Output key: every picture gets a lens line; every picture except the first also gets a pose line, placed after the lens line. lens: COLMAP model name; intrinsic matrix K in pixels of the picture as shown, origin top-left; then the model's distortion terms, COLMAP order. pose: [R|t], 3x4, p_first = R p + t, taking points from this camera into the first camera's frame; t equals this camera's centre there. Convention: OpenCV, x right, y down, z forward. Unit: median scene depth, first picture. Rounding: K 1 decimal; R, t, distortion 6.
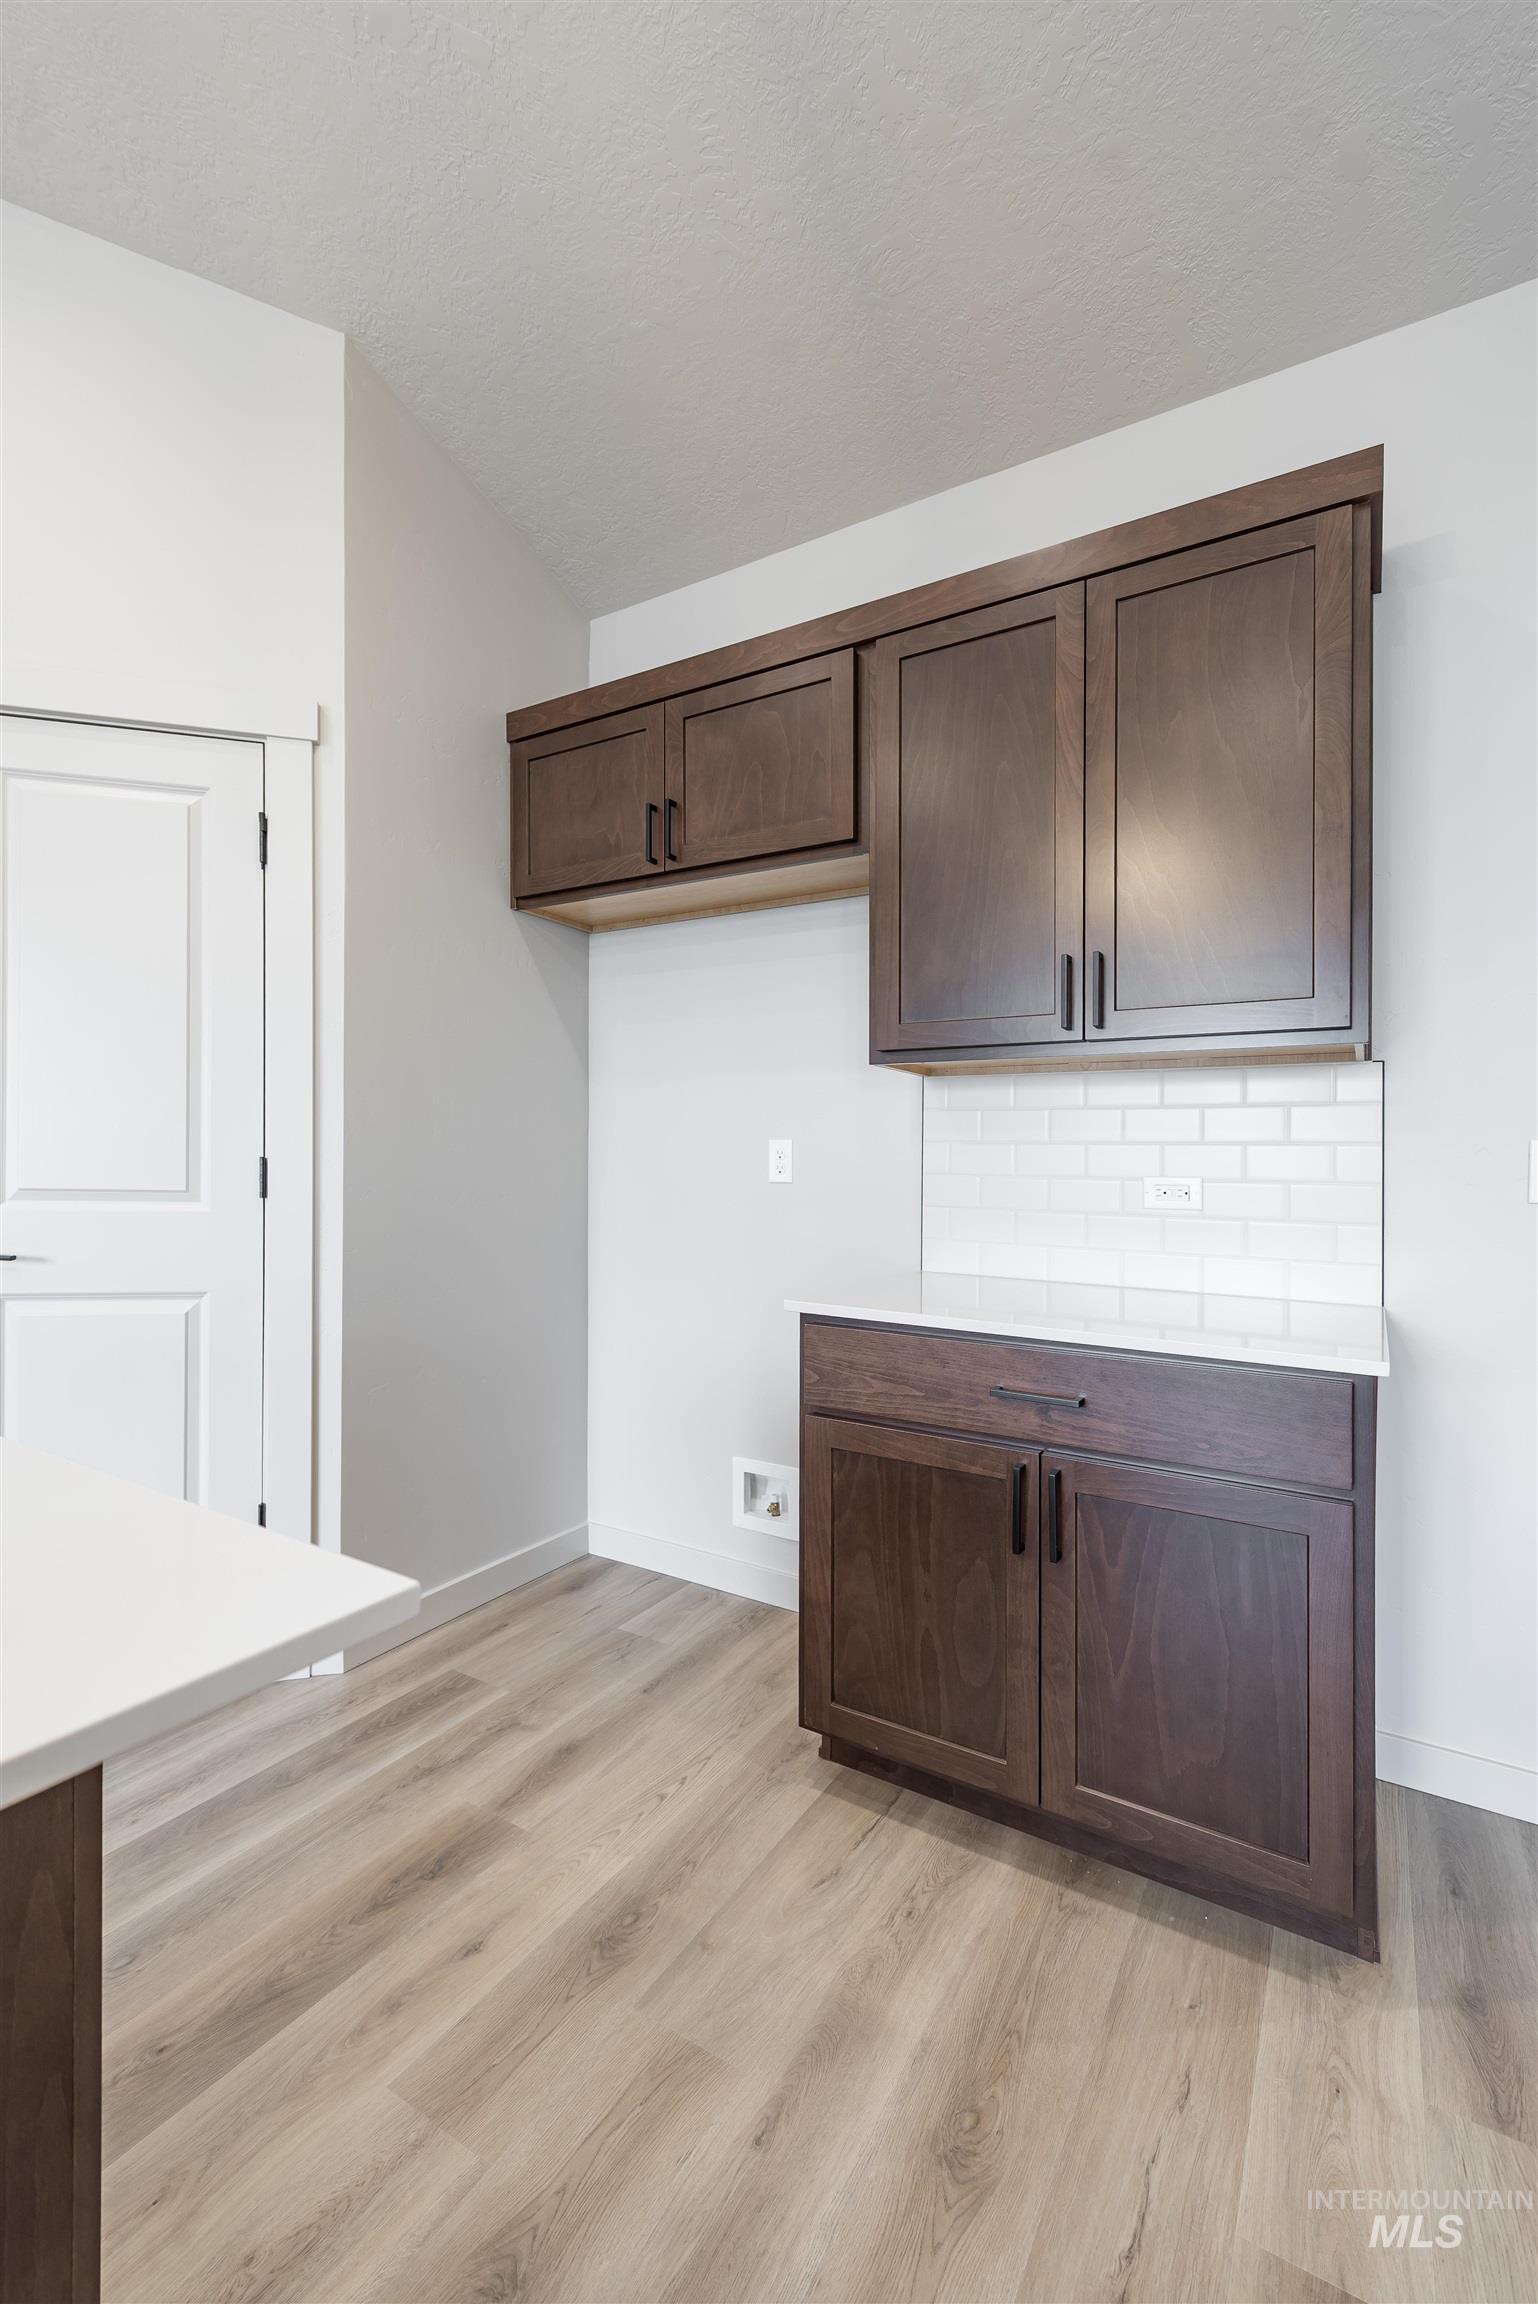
lens RADIAL K [[978.9, 0, 766.1], [0, 978.9, 1160.1], [0, 0, 1]] dist [-0.007702, 0.000015]
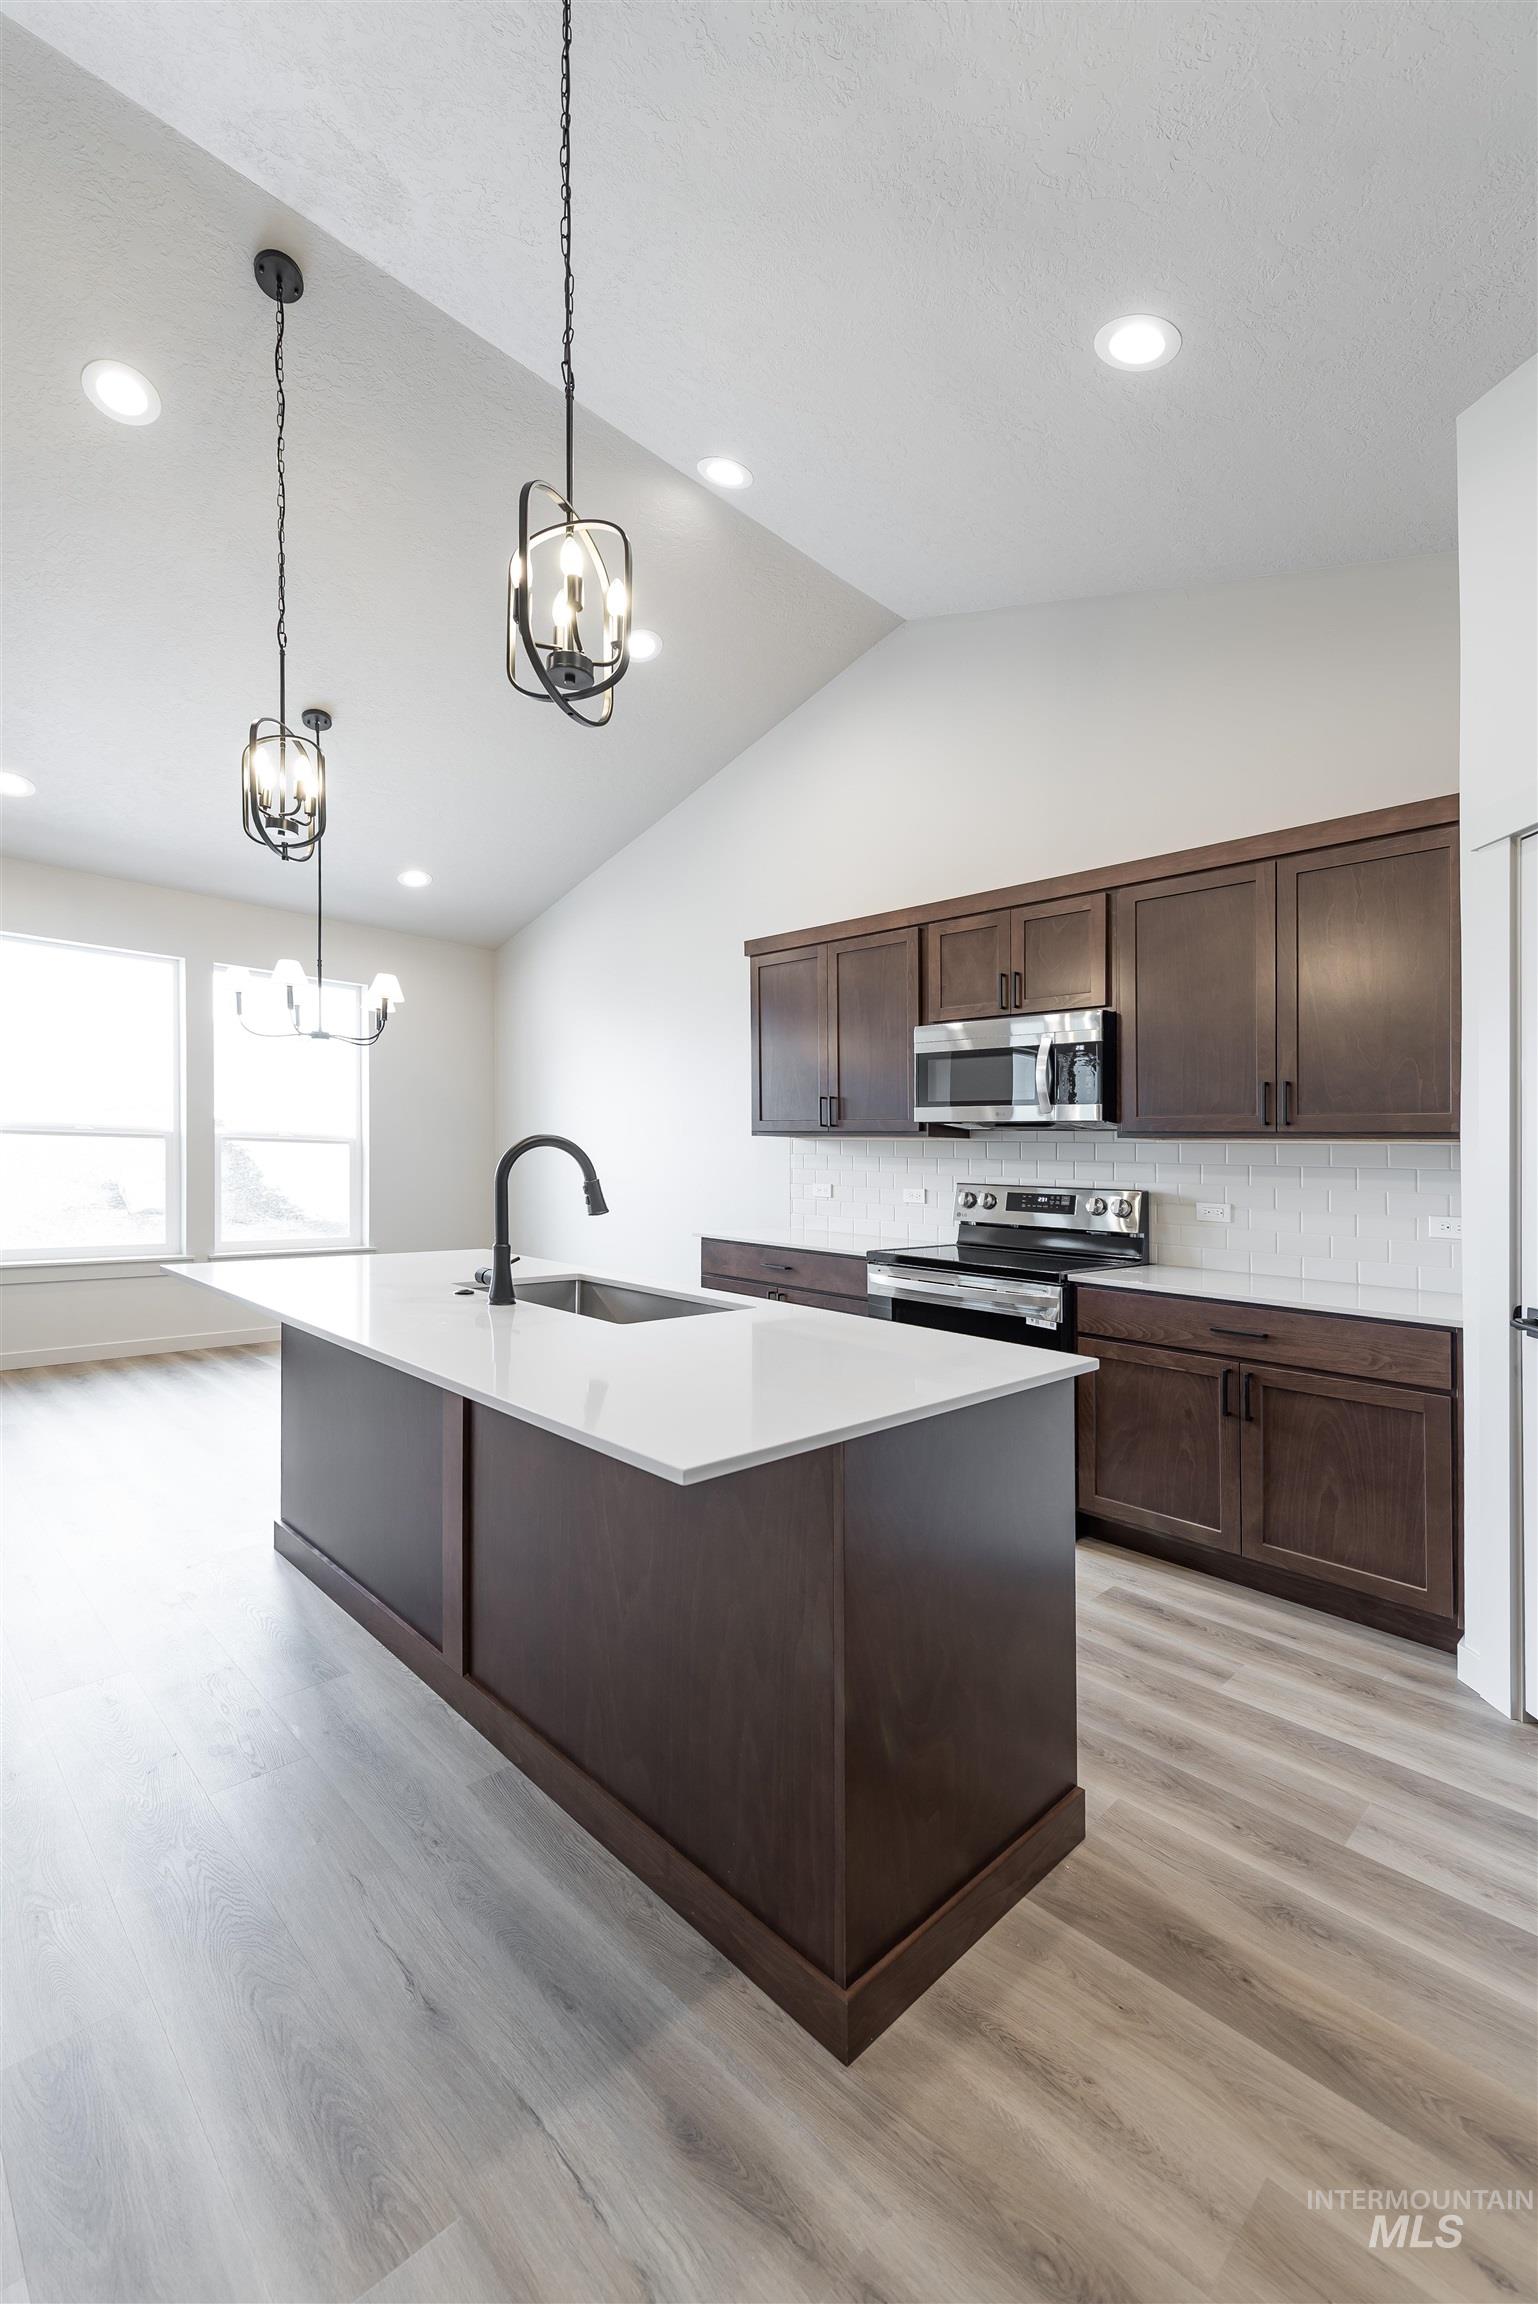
lens RADIAL K [[921.0, 0, 802.4], [0, 921.0, 1193.5], [0, 0, 1]] dist [0.000134, 0.000036]
pose [[-0.192253, 0.011221, -0.981281, 0.518214], [-0.027758, 0.999472, 0.016867, -0.064752], [0.980953, 0.030481, -0.191840, 0.547460]]
